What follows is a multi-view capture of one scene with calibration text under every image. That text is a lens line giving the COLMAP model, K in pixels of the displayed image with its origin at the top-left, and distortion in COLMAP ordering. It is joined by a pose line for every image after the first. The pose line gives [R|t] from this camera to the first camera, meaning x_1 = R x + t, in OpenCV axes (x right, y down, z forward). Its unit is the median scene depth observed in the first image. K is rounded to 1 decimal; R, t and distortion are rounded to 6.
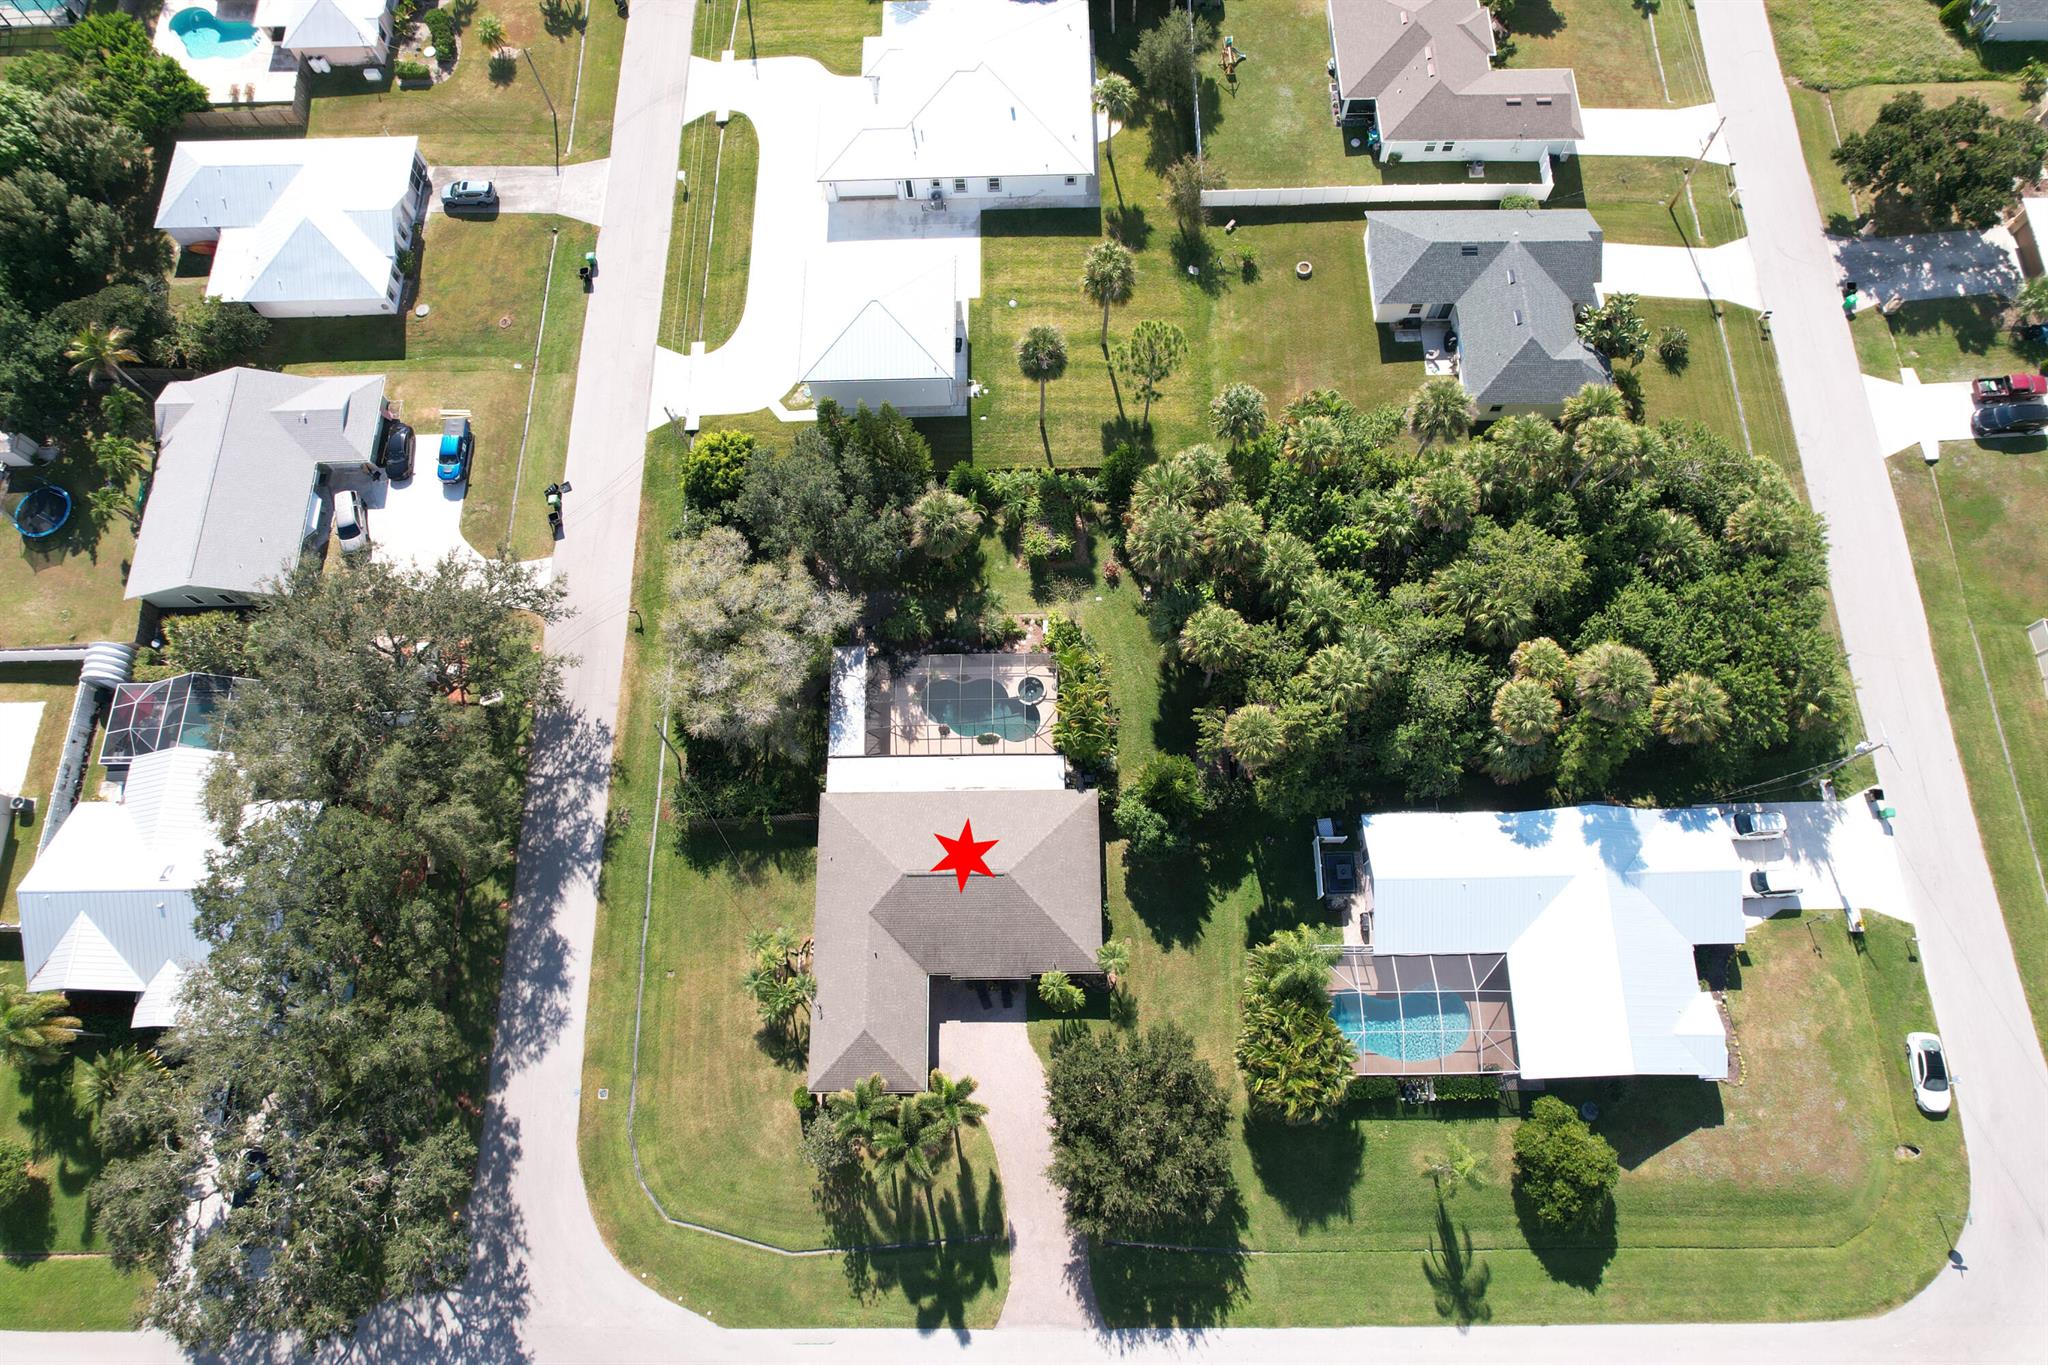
lens RADIAL K [[1323.8, 0, 1024.0], [0, 1323.8, 682.5], [0, 0, 1]] dist [-0.076437, 0.072698]
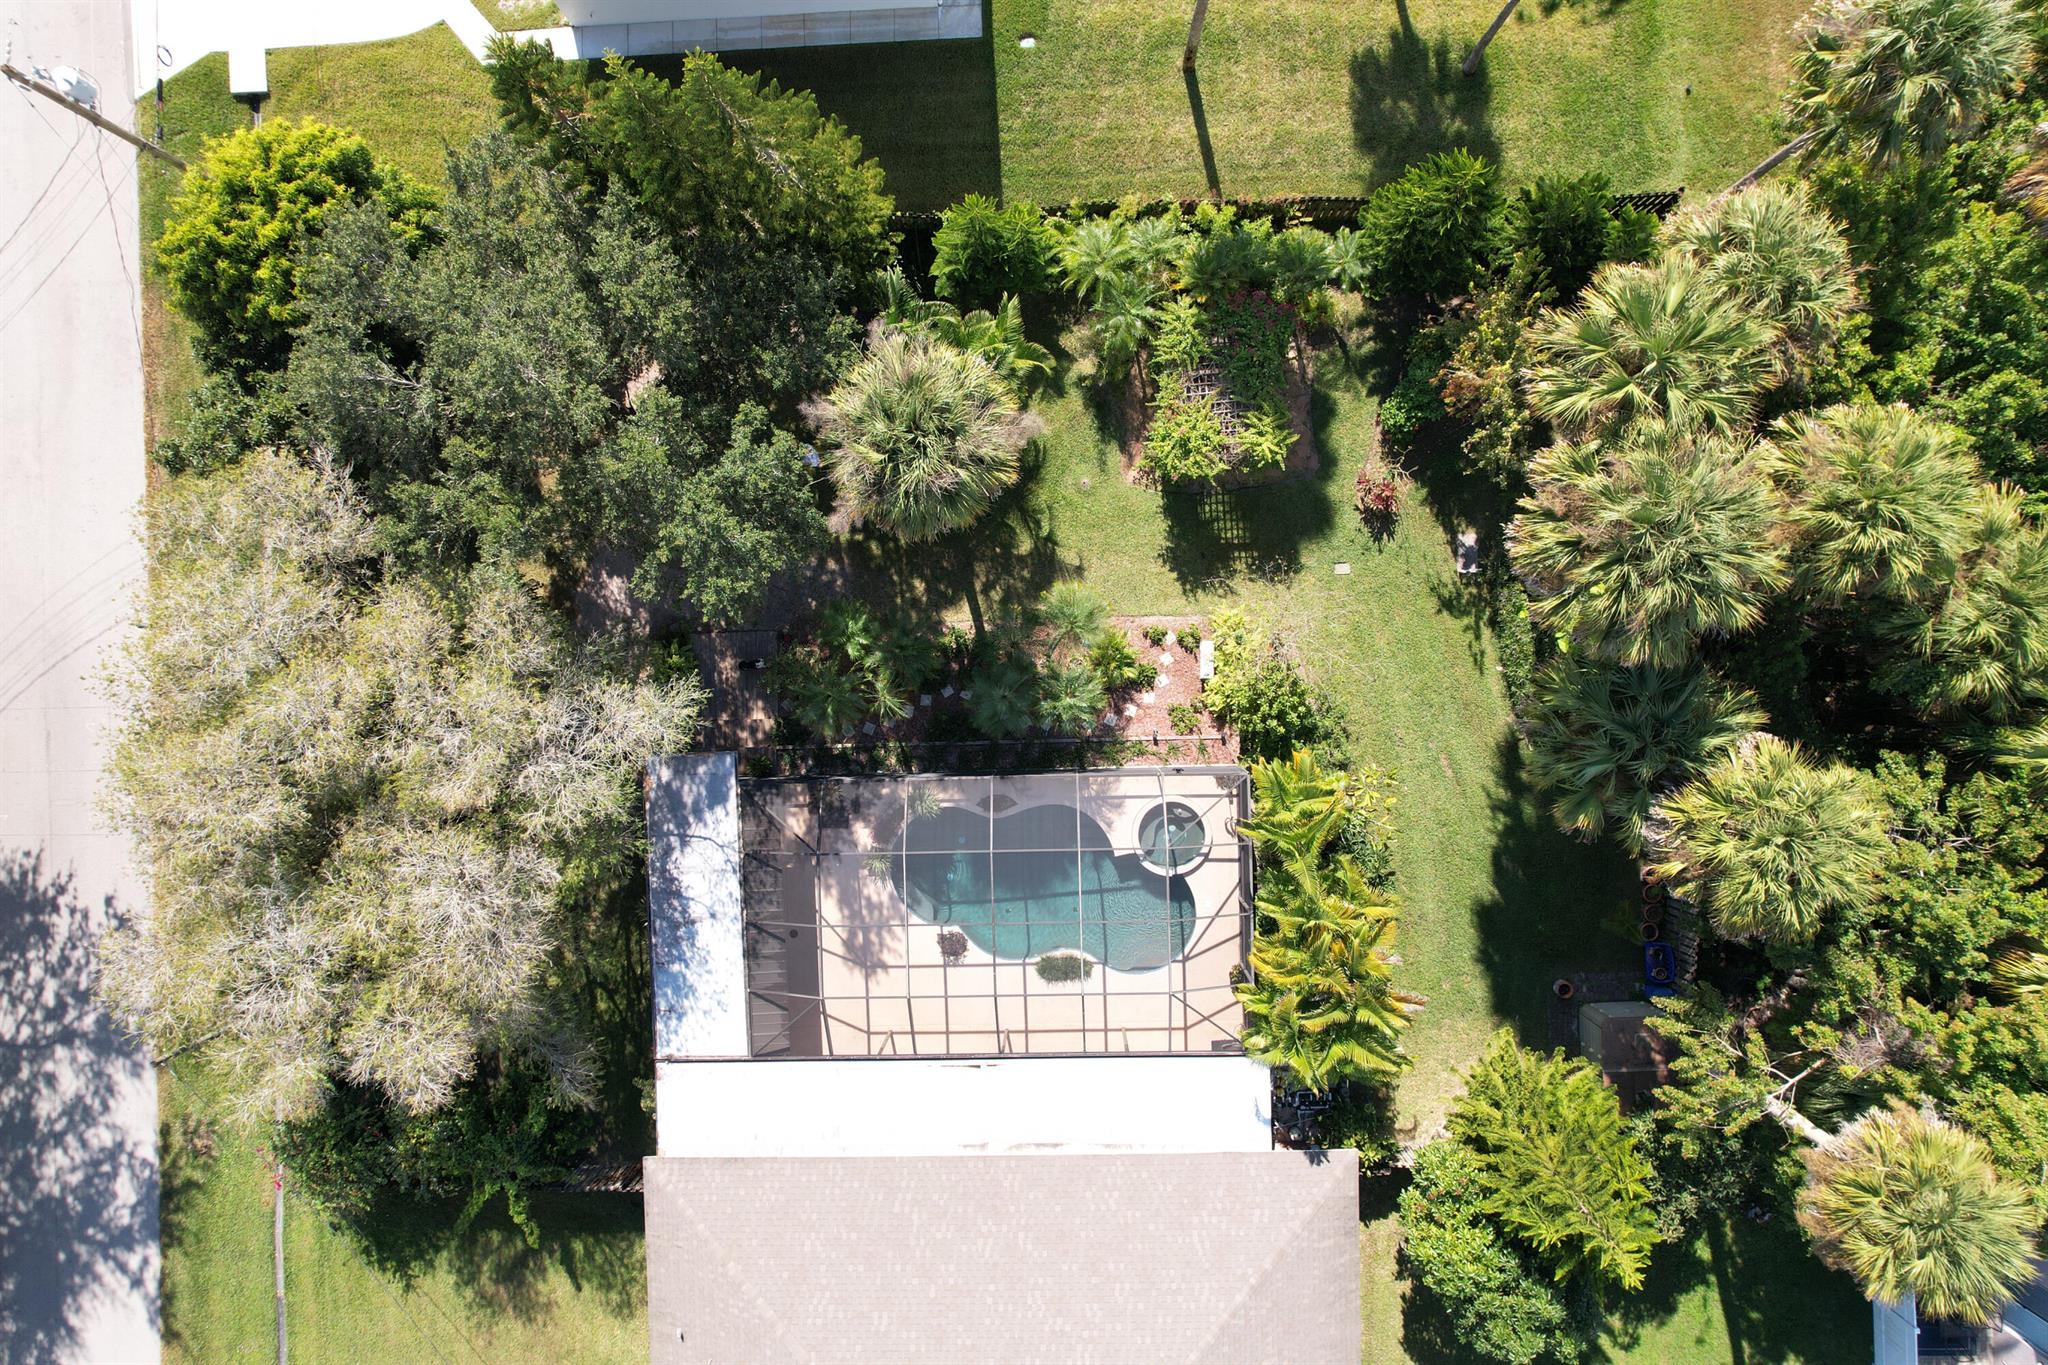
lens RADIAL K [[1323.8, 0, 1024.0], [0, 1323.8, 682.5], [0, 0, 1]] dist [-0.076437, 0.072698]
pose [[0.999823, -0.016312, -0.009395, -0.033846], [0.018524, 0.941321, 0.337004, -0.169002], [0.003347, -0.337118, 0.941456, 0.652456]]
